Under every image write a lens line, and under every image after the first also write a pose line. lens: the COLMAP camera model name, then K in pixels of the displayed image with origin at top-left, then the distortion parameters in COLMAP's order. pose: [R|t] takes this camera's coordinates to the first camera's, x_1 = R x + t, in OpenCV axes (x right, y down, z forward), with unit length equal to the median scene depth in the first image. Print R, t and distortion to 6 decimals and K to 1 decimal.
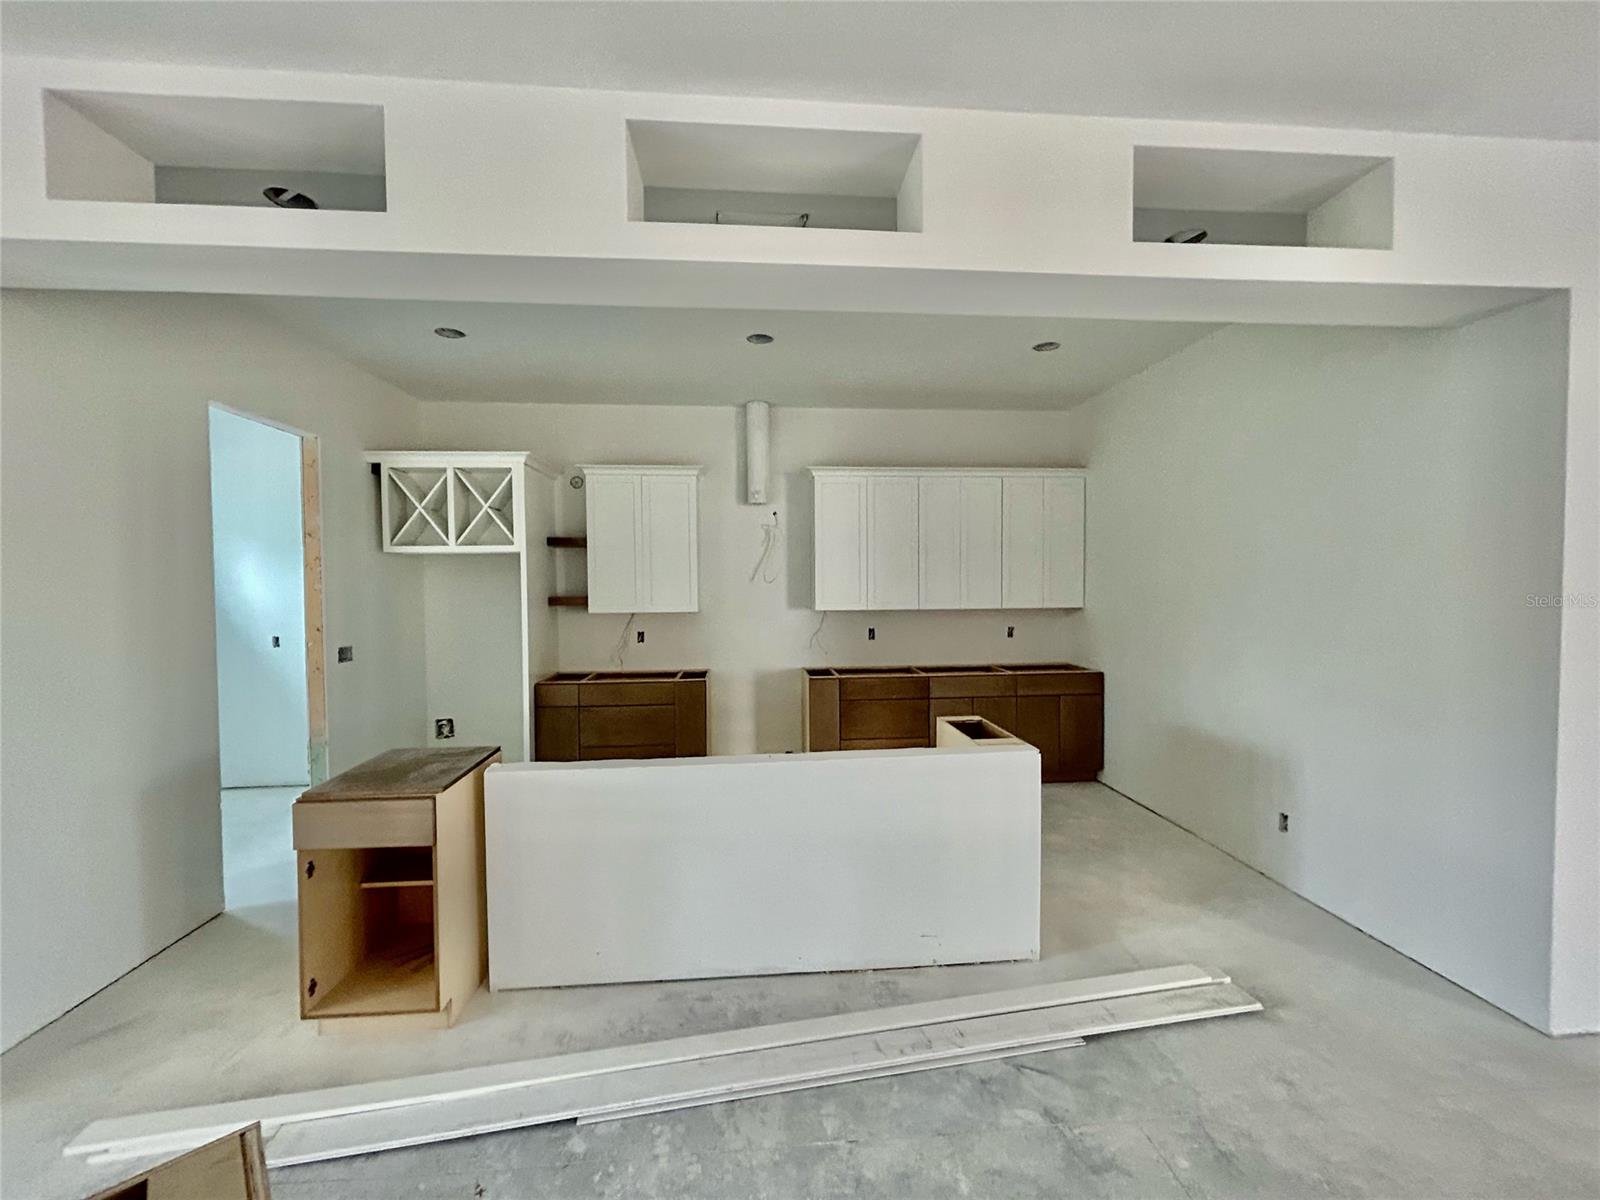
lens RADIAL K [[650.8, 0, 802.1], [0, 650.8, 600.0], [0, 0, 1]] dist [0.002116, 0.001157]
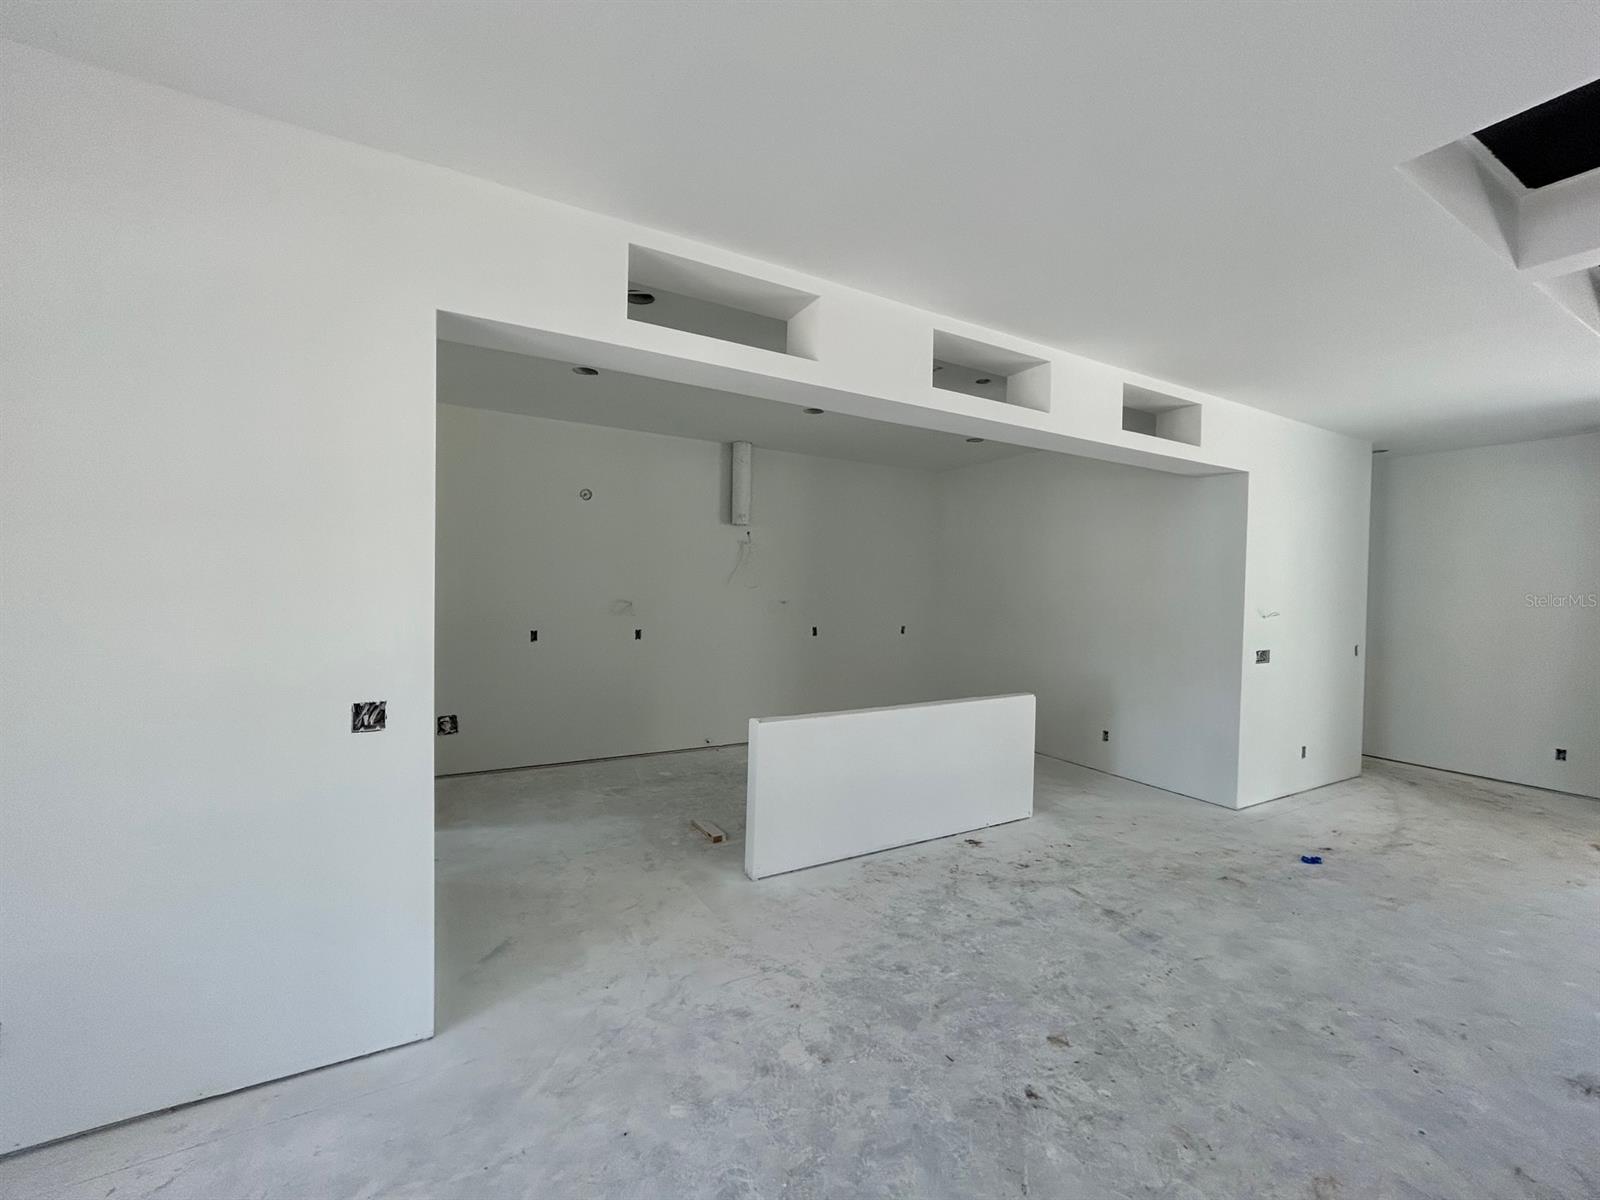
lens RADIAL K [[650.8, 0, 804.3], [0, 650.8, 601.7], [0, 0, 1]] dist [0.002116, 0.001157]
pose [[0.905335, 0.017126, 0.424353, -0.549361], [-0.016517, 0.999851, -0.005115, 0.001321], [-0.424377, -0.002378, 0.905482, -0.179278]]
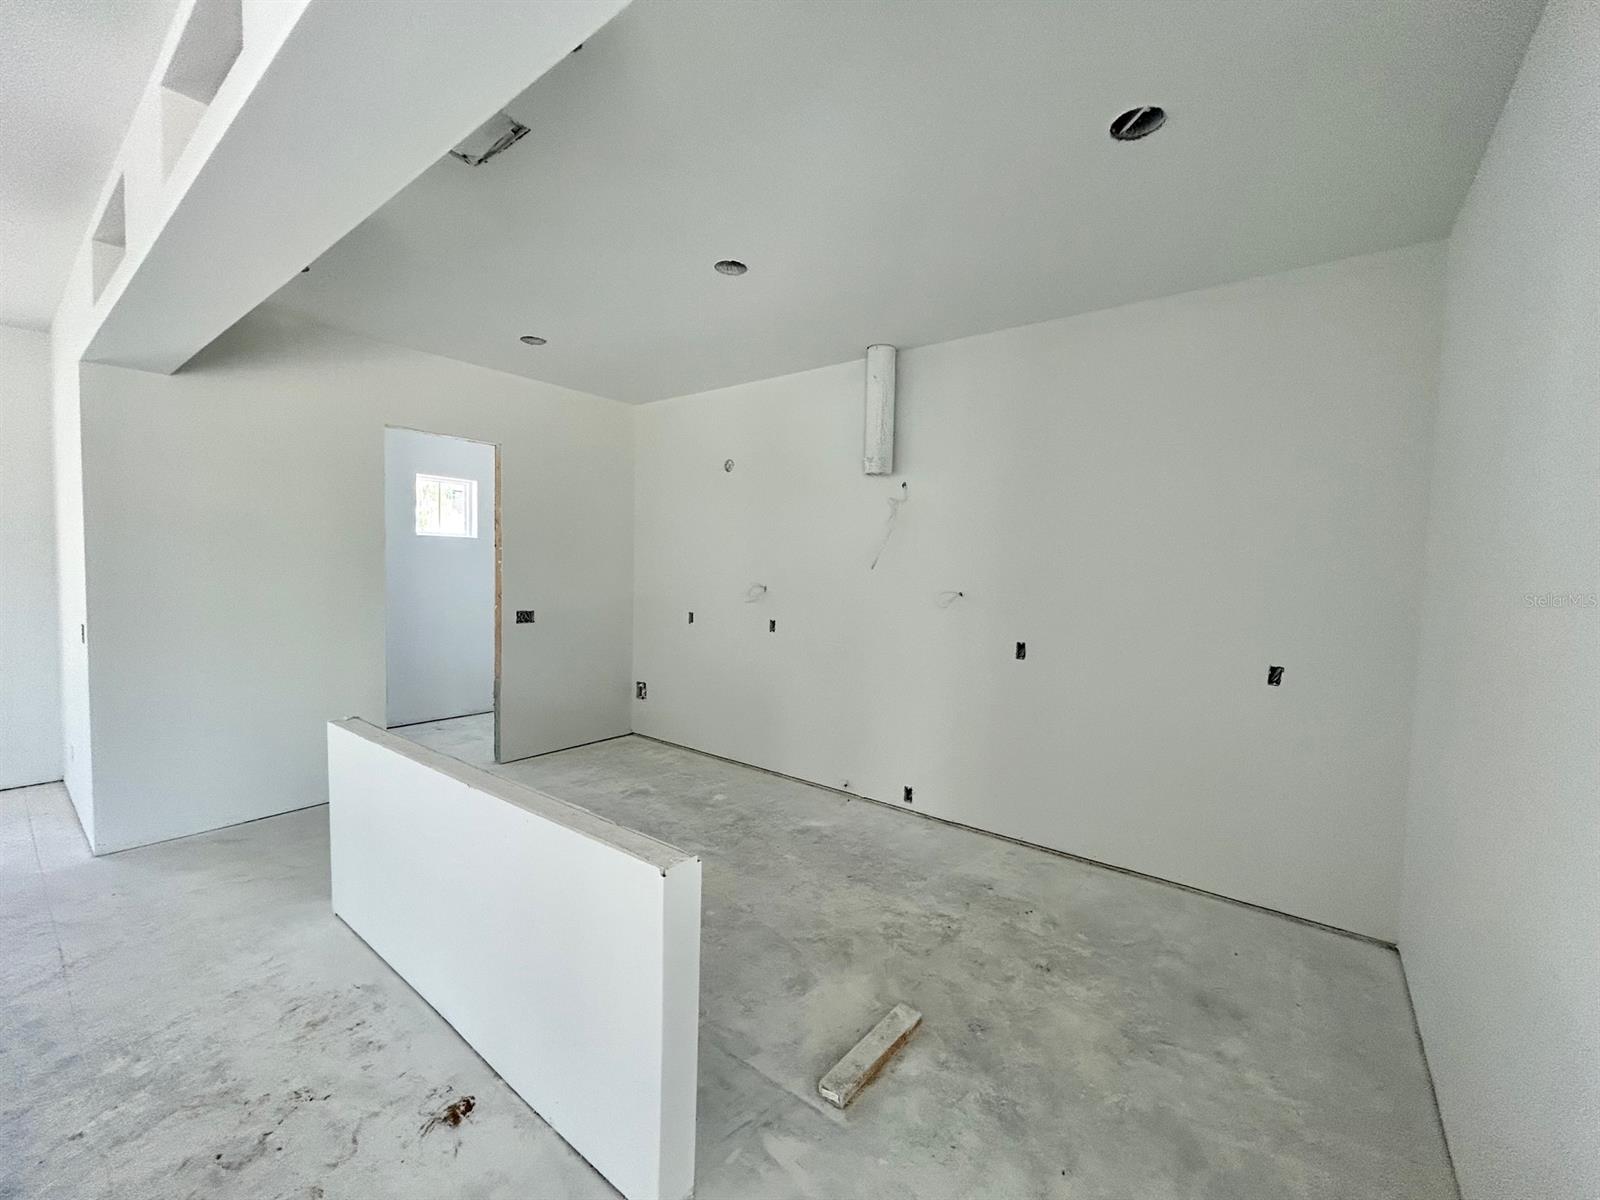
lens RADIAL K [[650.8, 0, 798.9], [0, 650.8, 609.6], [0, 0, 1]] dist [0.002116, 0.001157]
pose [[0.729519, 0.070799, -0.680287, 0.490039], [-0.050635, 0.997489, 0.049512, -0.018274], [0.682084, -0.001673, 0.731272, 0.401238]]
